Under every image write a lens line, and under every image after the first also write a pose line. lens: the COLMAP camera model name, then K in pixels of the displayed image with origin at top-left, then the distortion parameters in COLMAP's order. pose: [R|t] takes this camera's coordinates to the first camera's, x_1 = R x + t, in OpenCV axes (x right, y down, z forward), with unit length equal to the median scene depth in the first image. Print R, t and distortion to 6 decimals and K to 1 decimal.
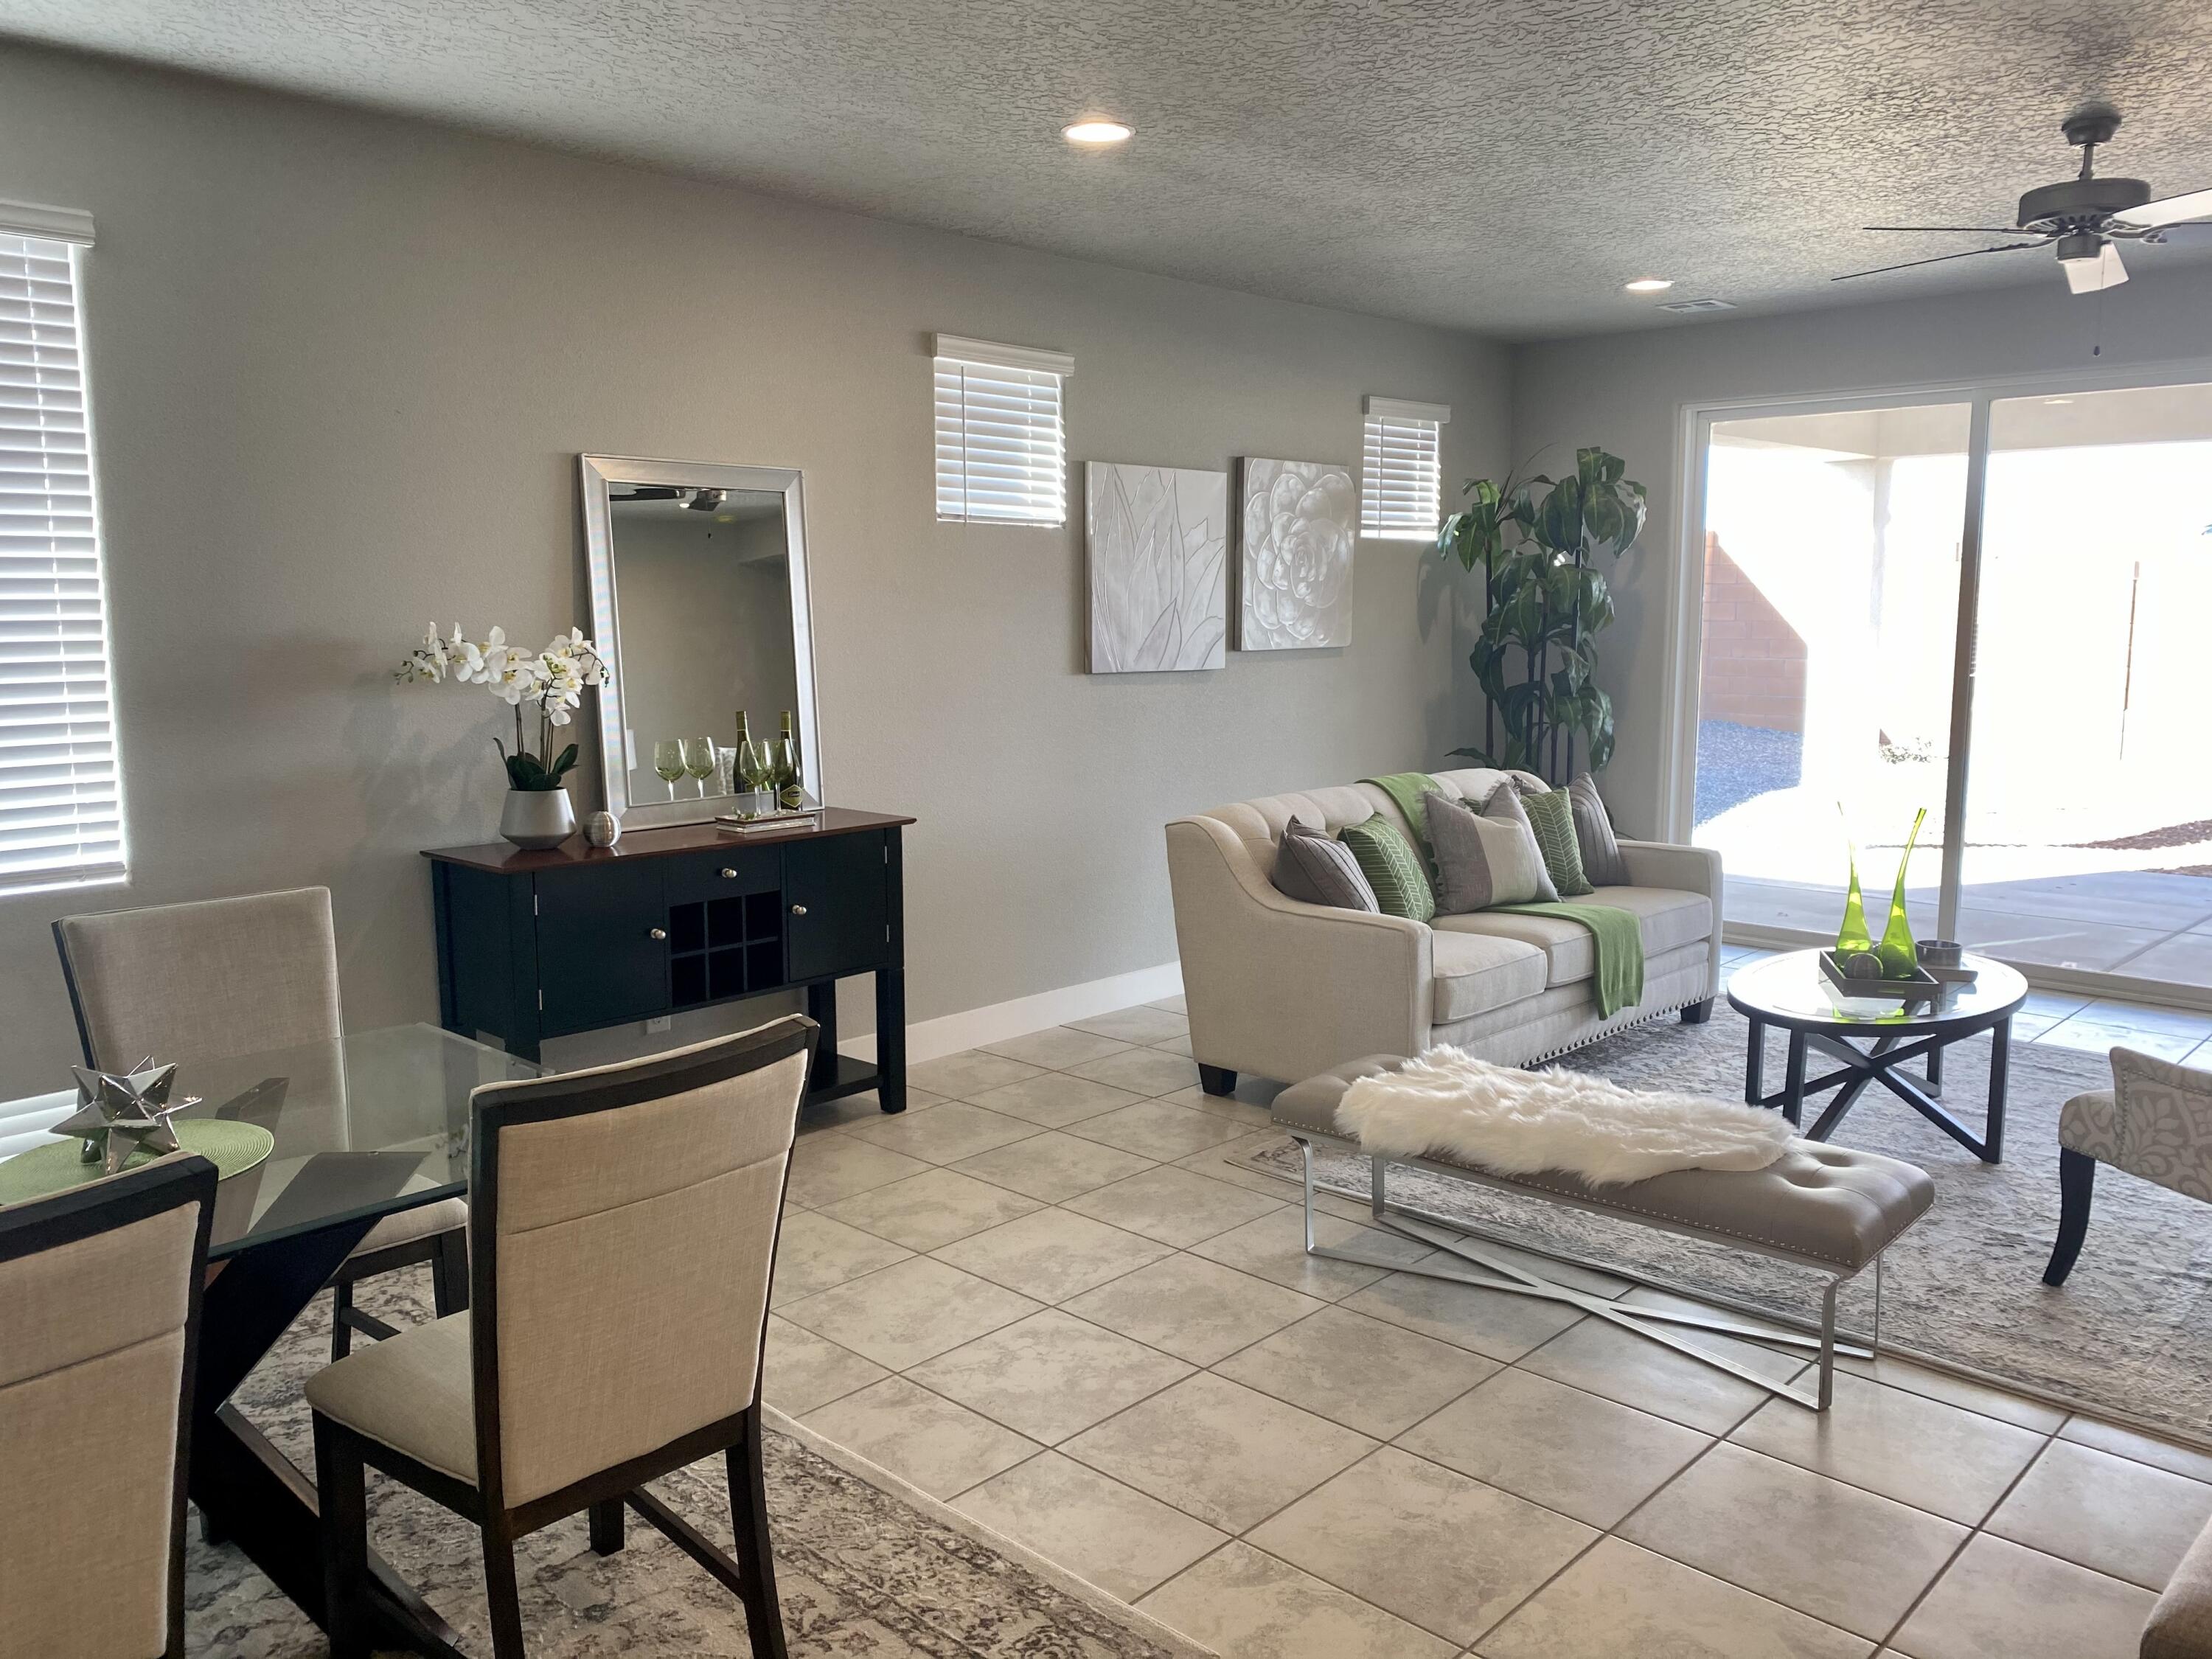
lens RADIAL K [[1681.4, 0, 1102.4], [0, 1681.4, 826.4], [0, 0, 1]] dist [0.045096, -0.056192]
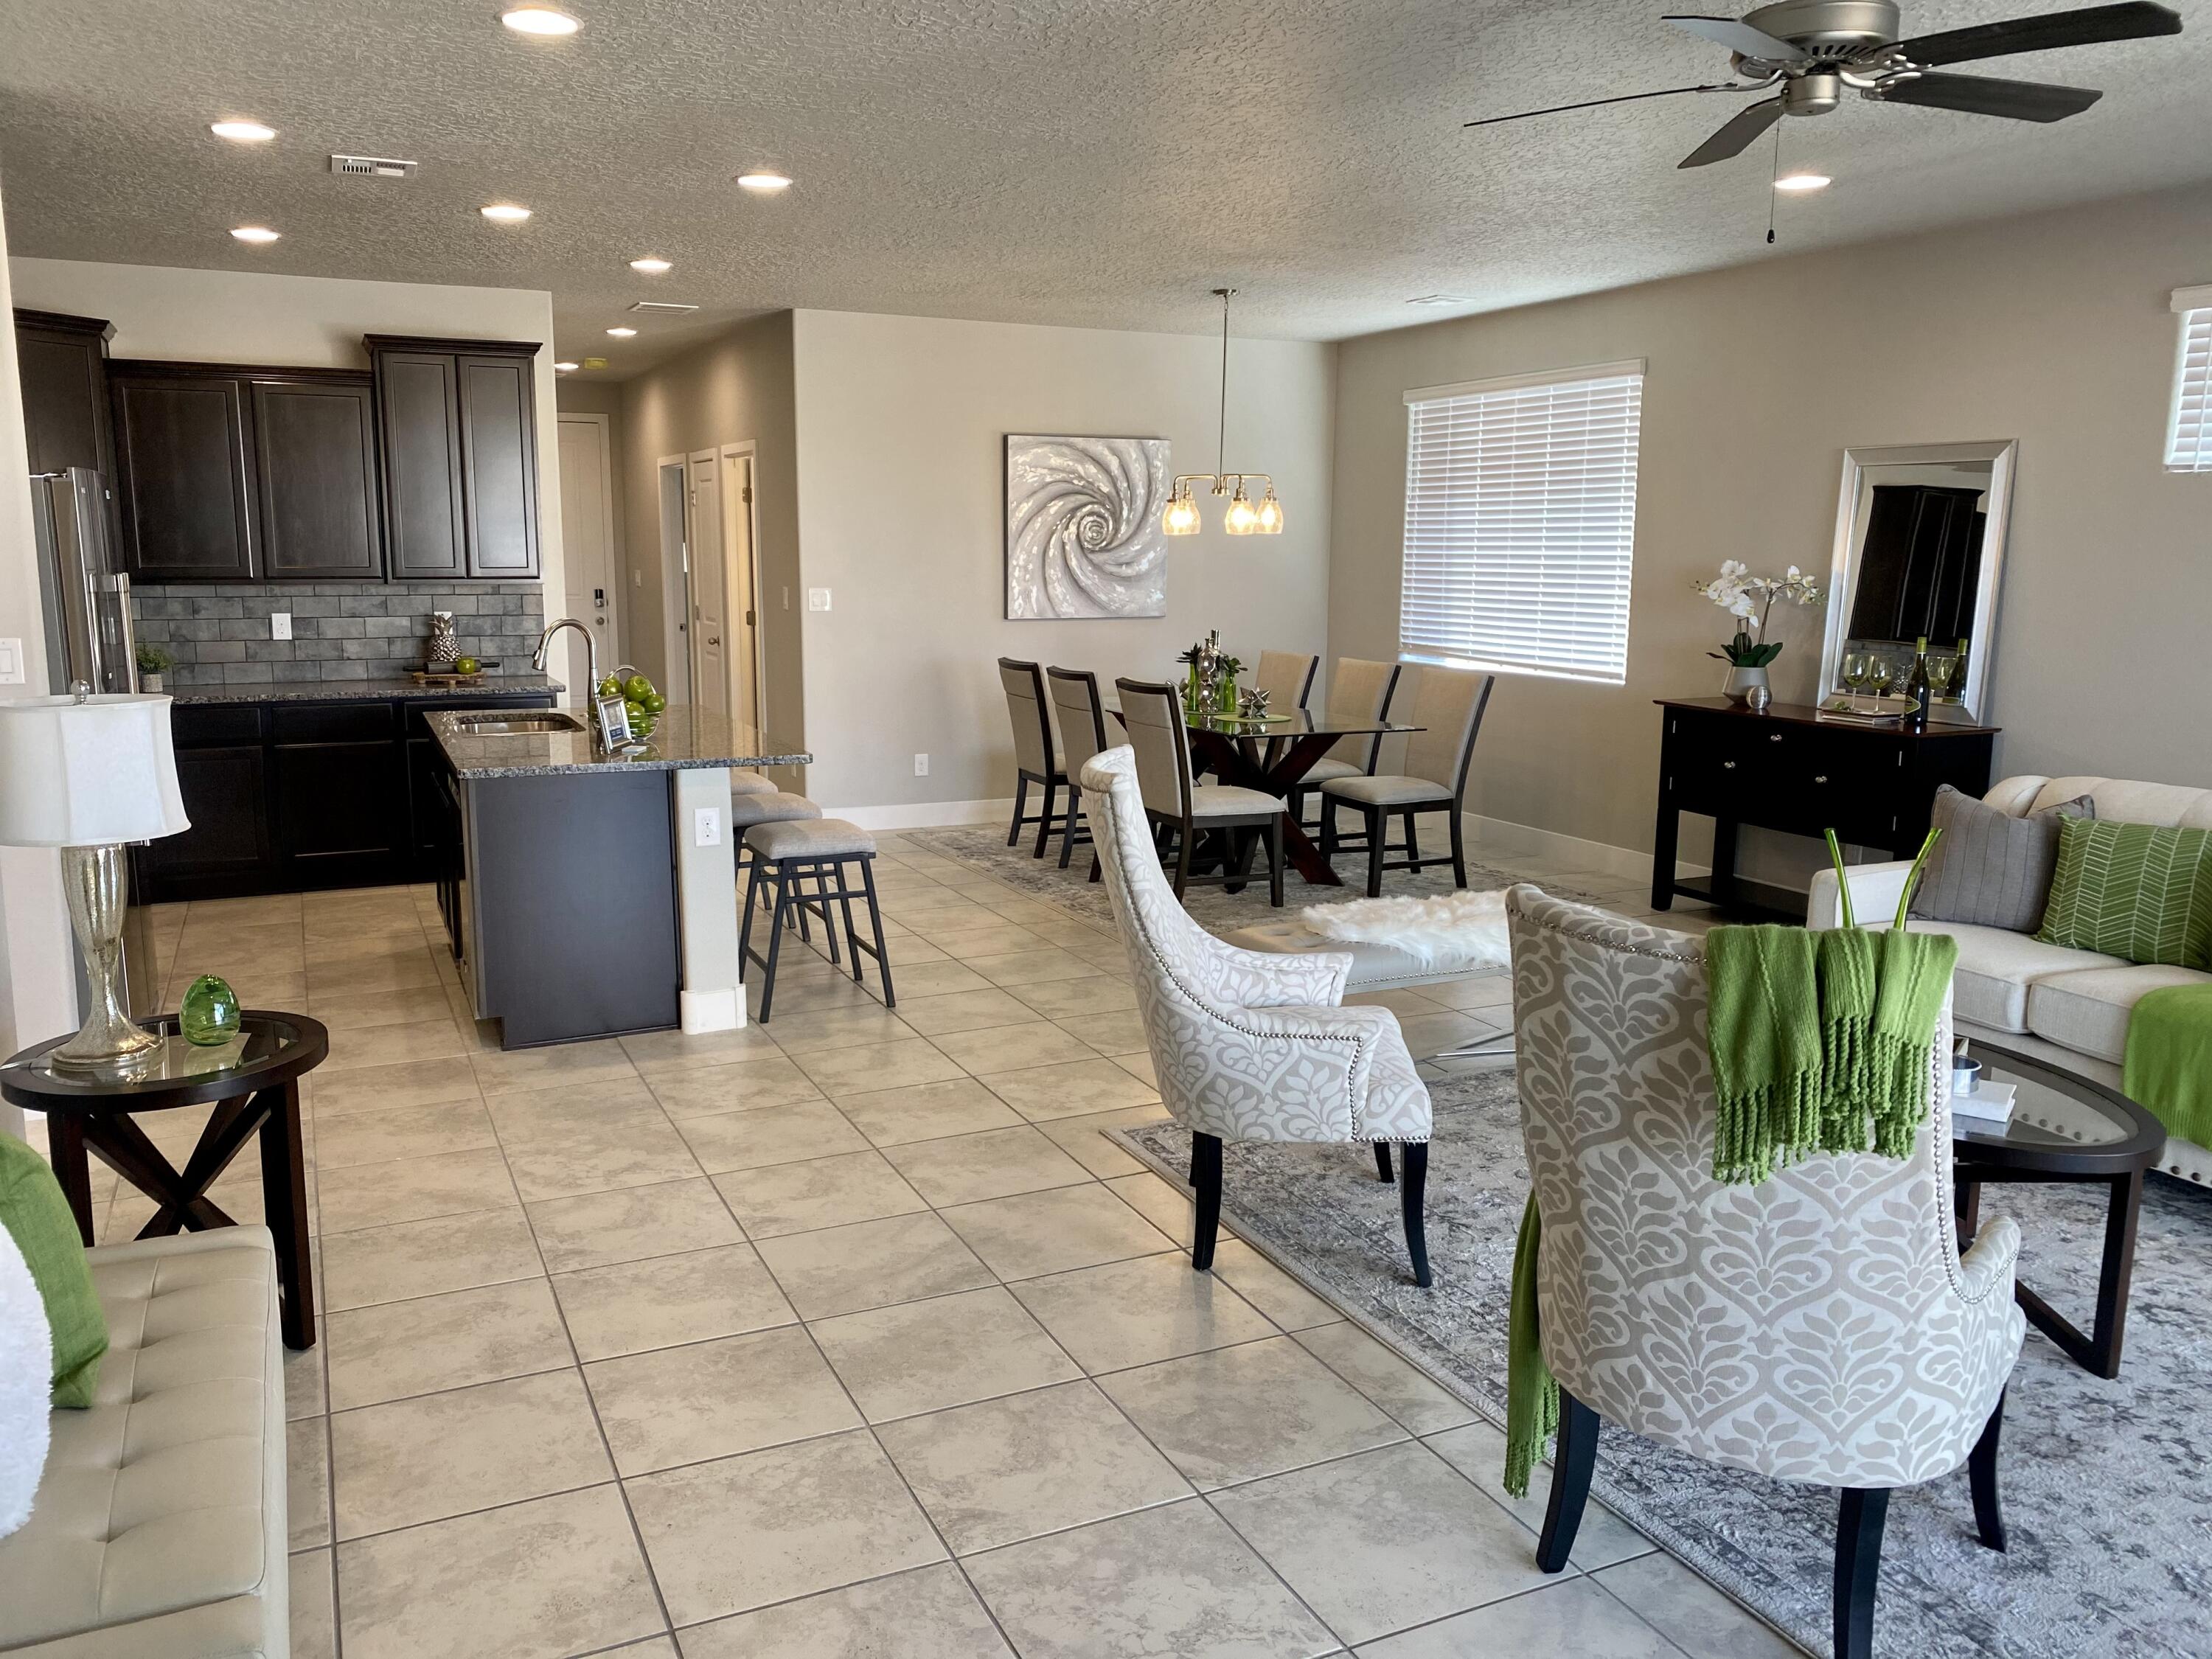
lens RADIAL K [[1681.4, 0, 1086.9], [0, 1681.4, 825.4], [0, 0, 1]] dist [0.045096, -0.056192]
pose [[-0.367020, 0.155972, -0.917044, 1.526565], [-0.130922, 0.967368, 0.216929, -0.156784], [0.920954, 0.199678, -0.334623, 1.092526]]
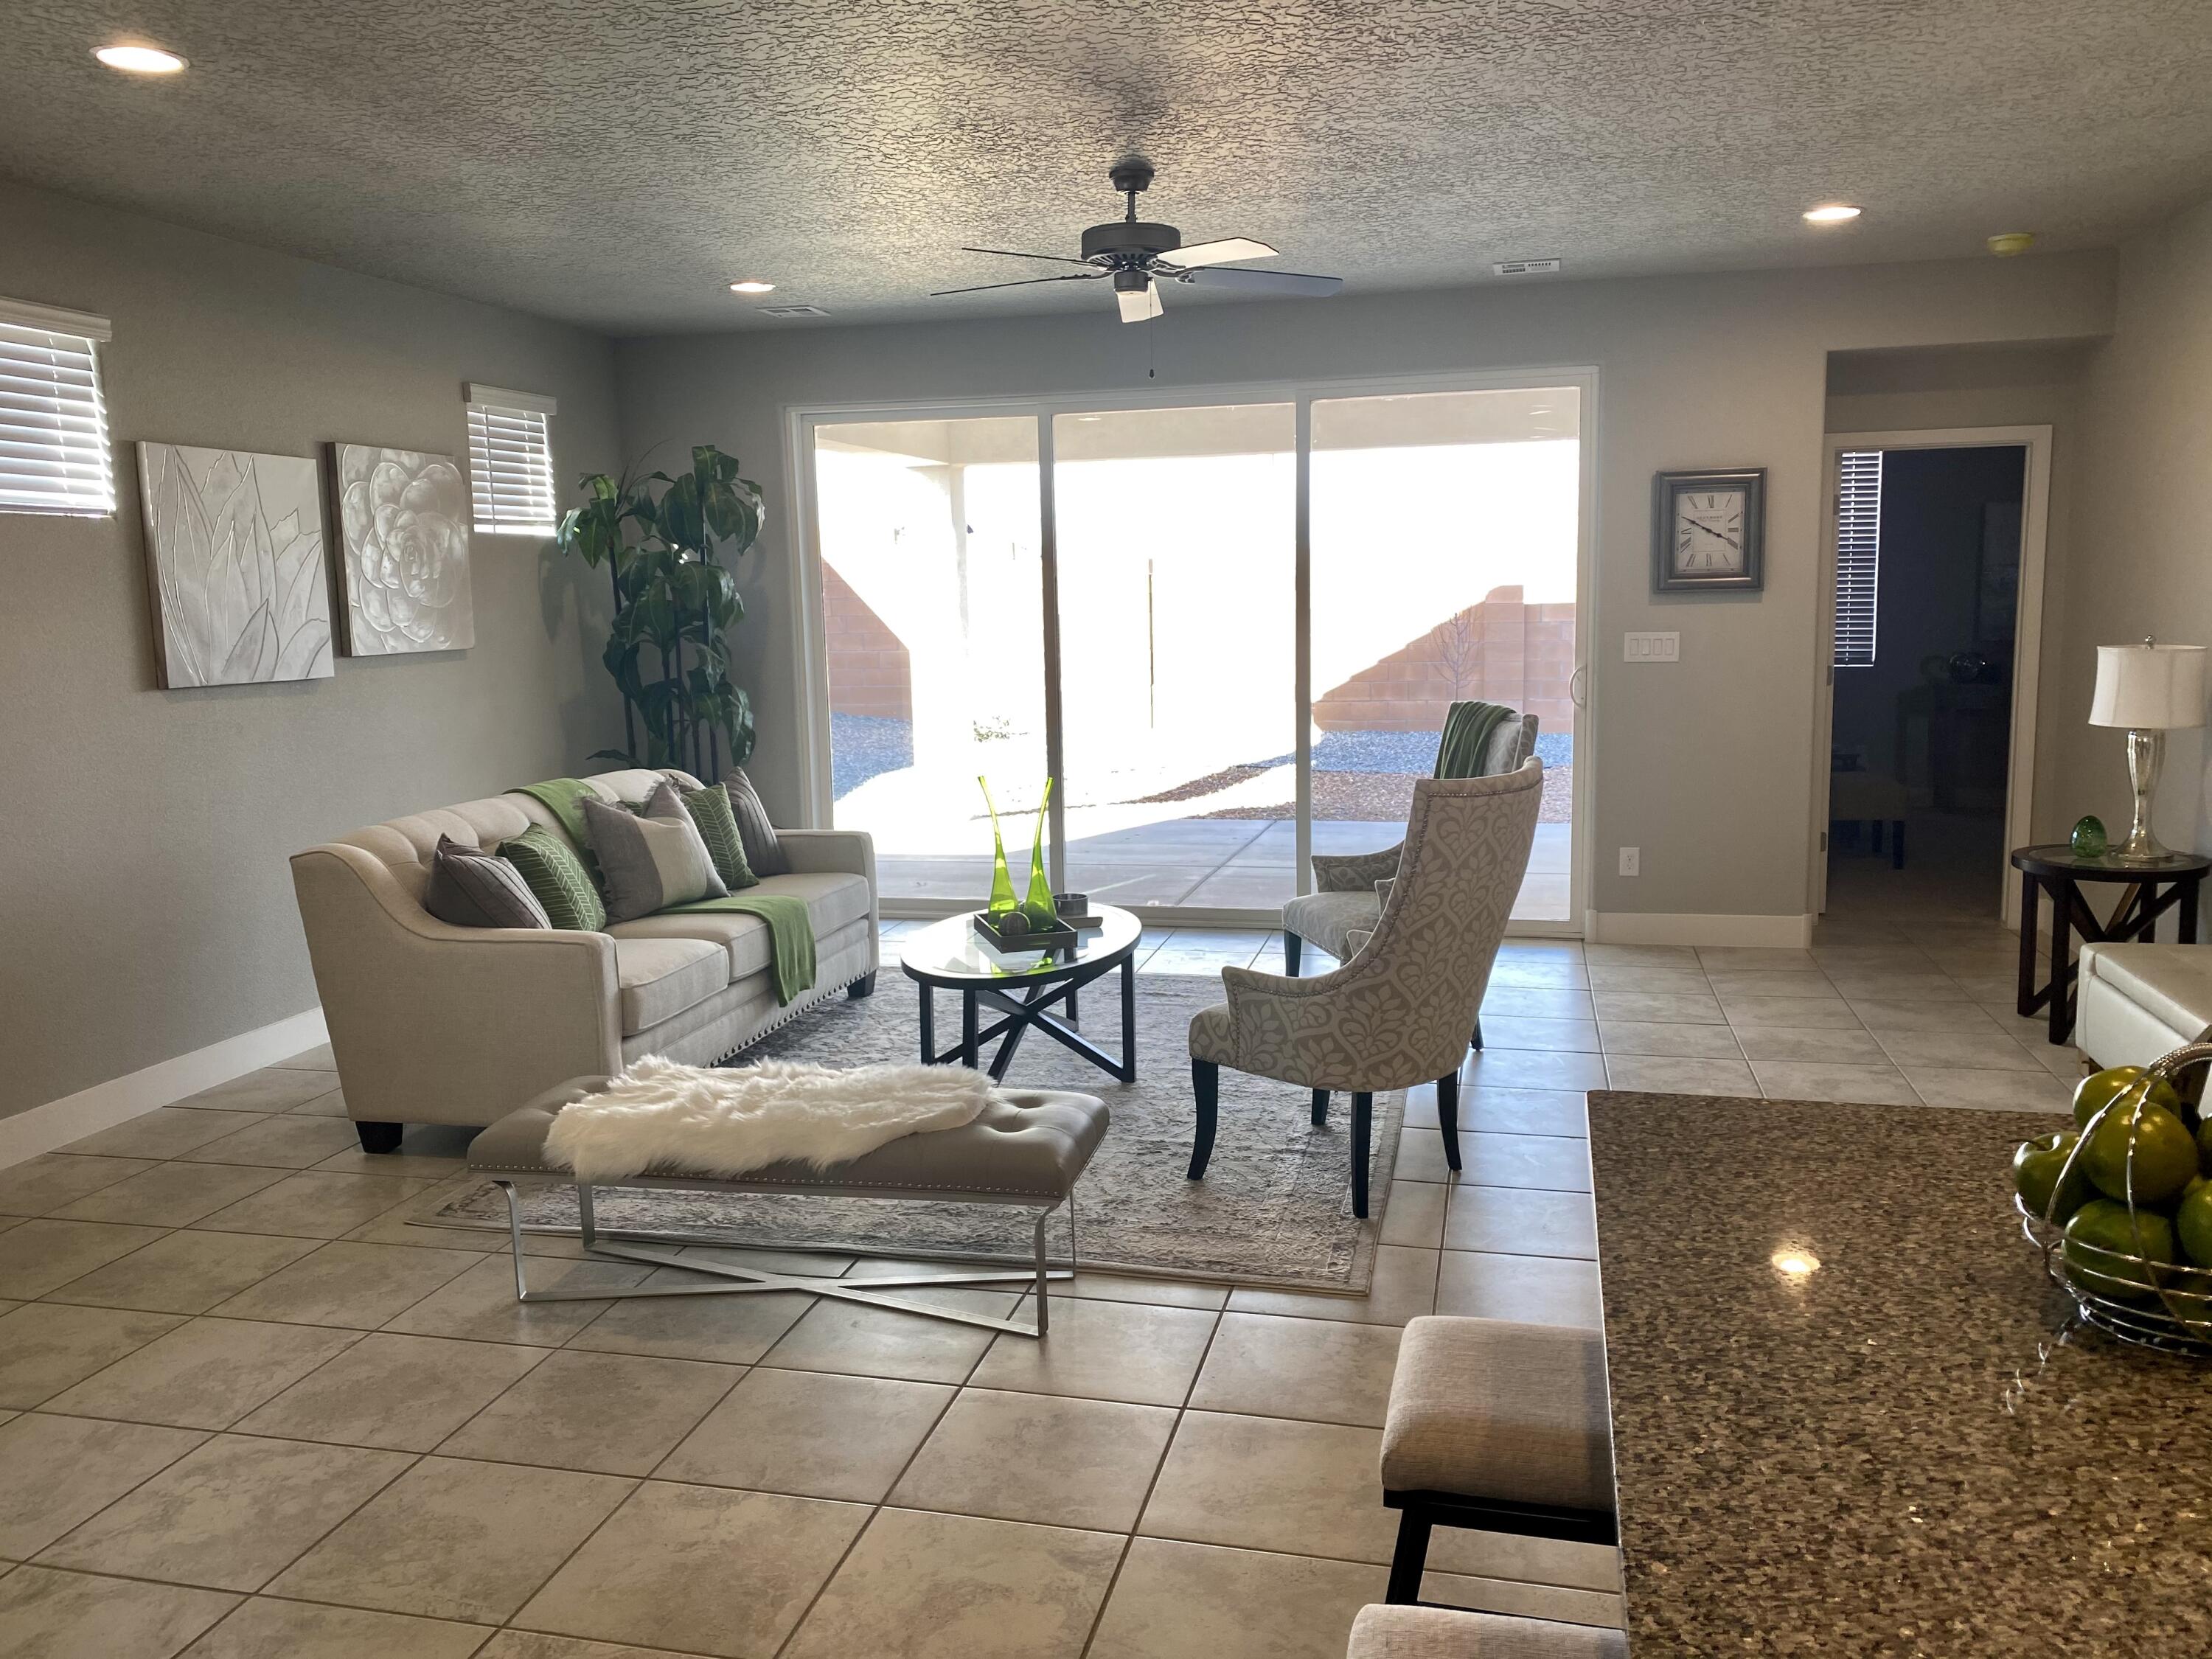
lens RADIAL K [[1681.4, 0, 1105.4], [0, 1681.4, 812.8], [0, 0, 1]] dist [0.045096, -0.056192]
pose [[0.865907, -0.082625, 0.493334, -0.036773], [0.086148, 0.996160, 0.015631, -0.001572], [-0.492731, 0.028965, 0.869699, 0.023843]]
